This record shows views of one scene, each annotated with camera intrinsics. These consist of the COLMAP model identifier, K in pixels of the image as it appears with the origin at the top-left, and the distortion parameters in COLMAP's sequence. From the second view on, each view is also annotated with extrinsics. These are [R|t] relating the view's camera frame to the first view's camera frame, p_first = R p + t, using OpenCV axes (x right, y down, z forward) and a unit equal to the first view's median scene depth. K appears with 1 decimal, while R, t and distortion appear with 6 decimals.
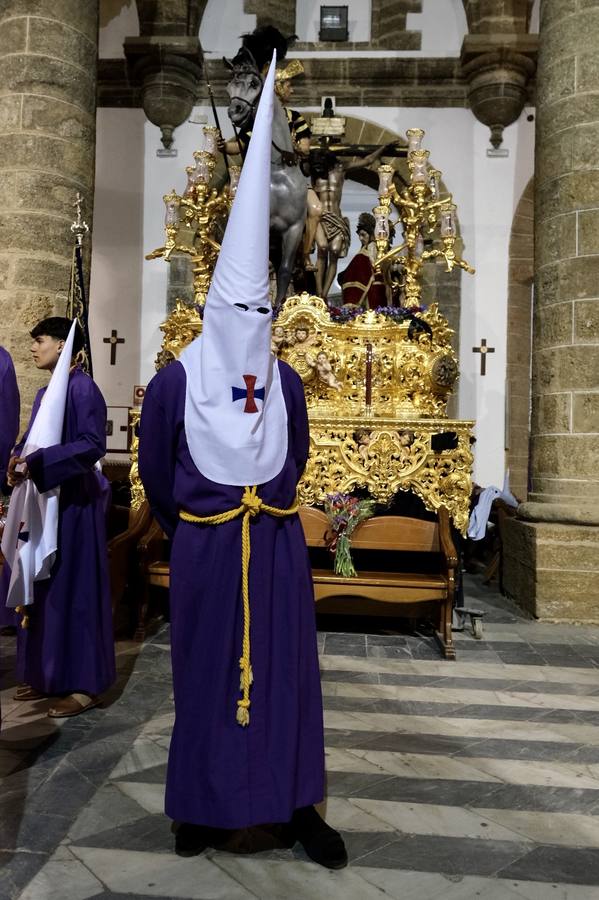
lens RADIAL K [[721.0, 0, 298.0], [0, 721.0, 425.3], [0, 0, 1]] dist [-0.001043, 0.006509]
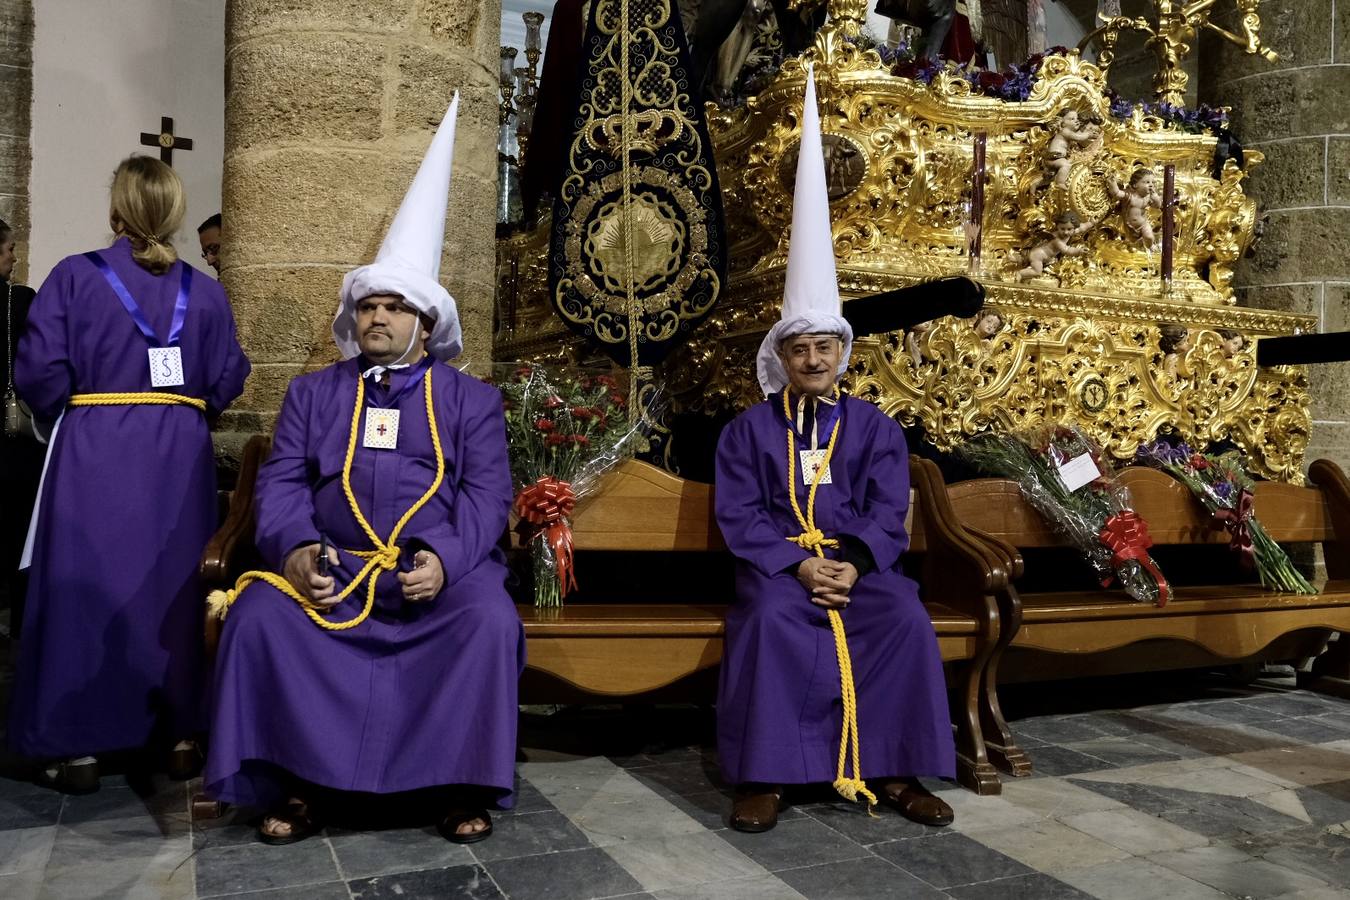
lens RADIAL K [[1129.9, 0, 630.2], [0, 1129.9, 455.0], [0, 0, 1]] dist [-0.029885, 0.017528]
pose [[0.879396, -0.017661, 0.475764, -0.624149], [-0.016618, 0.997564, 0.067748, 0.048483], [-0.475801, -0.067484, 0.876960, 0.425823]]
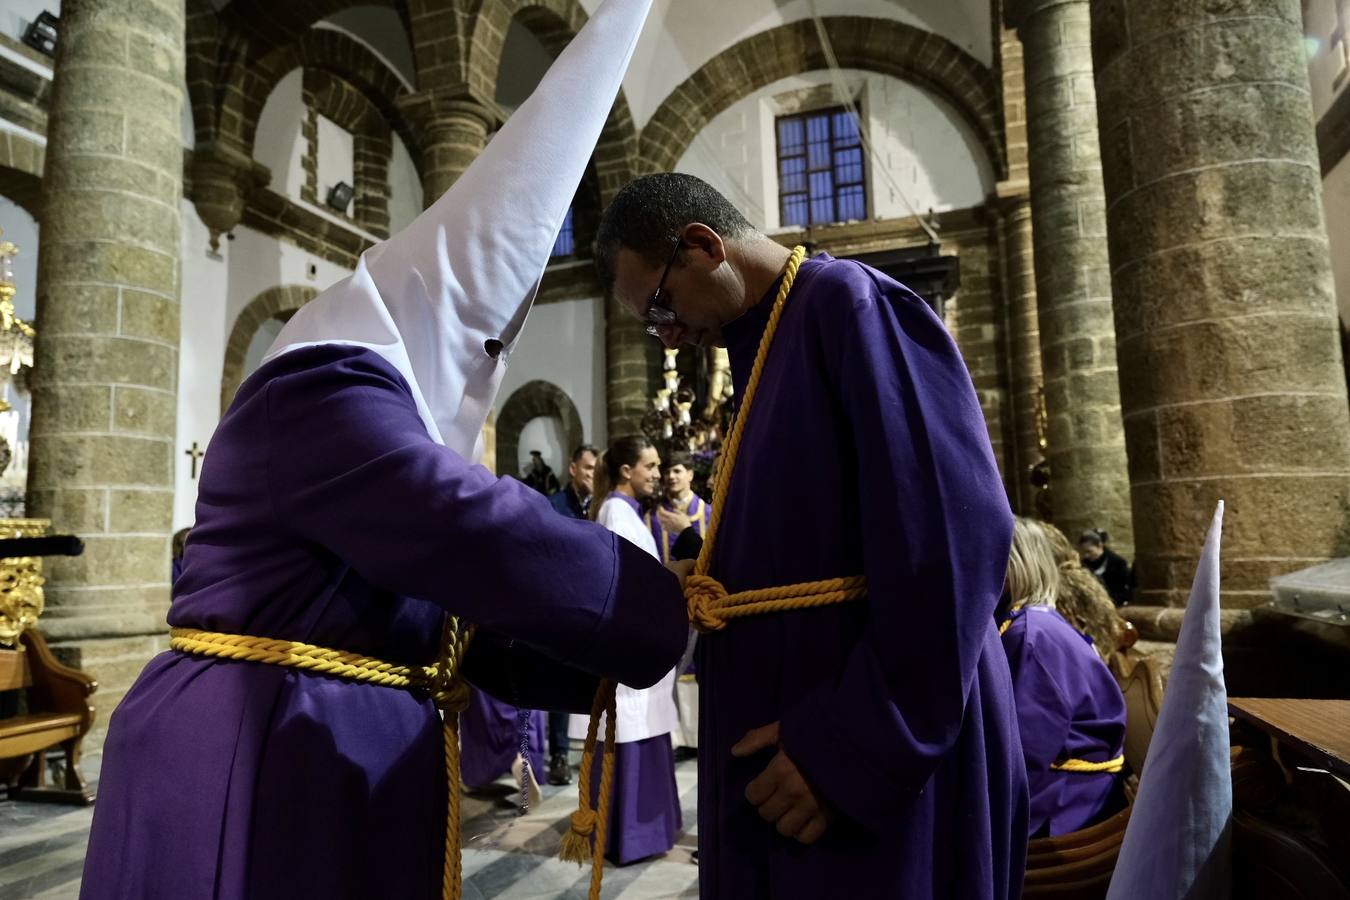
lens RADIAL K [[925.0, 0, 675.0], [0, 925.0, 450.0], [0, 0, 1]] dist [-0.005889, 0.003977]
pose [[0.242271, 0.070970, 0.967609, -0.555320], [-0.011309, 0.997460, -0.070328, -0.020065], [-0.970143, 0.006096, 0.242458, 0.052783]]
